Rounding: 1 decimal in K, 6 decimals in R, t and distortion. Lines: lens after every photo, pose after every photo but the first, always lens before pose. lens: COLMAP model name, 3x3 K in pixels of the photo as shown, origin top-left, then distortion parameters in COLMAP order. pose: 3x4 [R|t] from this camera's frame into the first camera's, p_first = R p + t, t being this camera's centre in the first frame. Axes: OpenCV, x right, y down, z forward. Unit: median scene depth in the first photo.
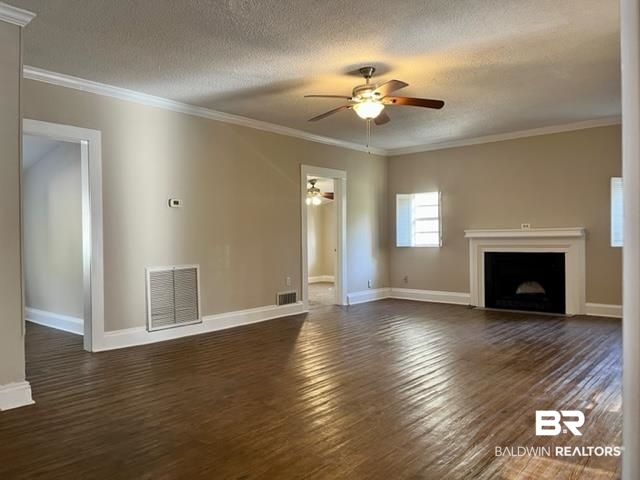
lens RADIAL K [[487.4, 0, 320.0], [0, 487.4, 240.0], [0, 0, 1]] dist [0.075207, -0.100353]
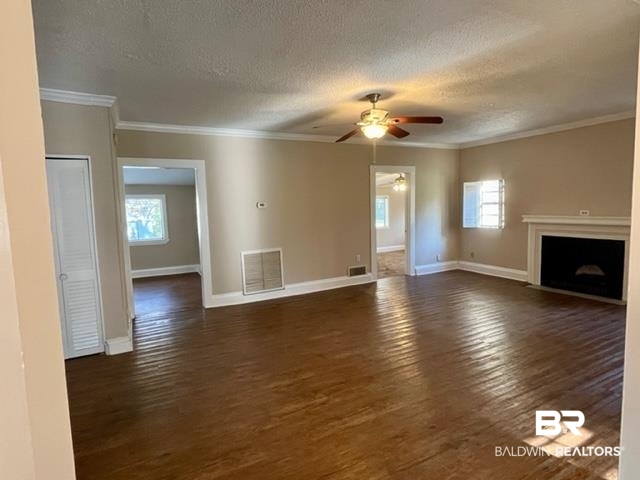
lens RADIAL K [[350.8, 0, 309.7], [0, 350.8, 238.2], [0, 0, 1]] dist [-0.002098, -0.000139]
pose [[0.927131, 0.018424, -0.374285, 0.194980], [0.016927, 0.995712, 0.090941, -0.065658], [0.374355, -0.090650, 0.922844, 0.112730]]
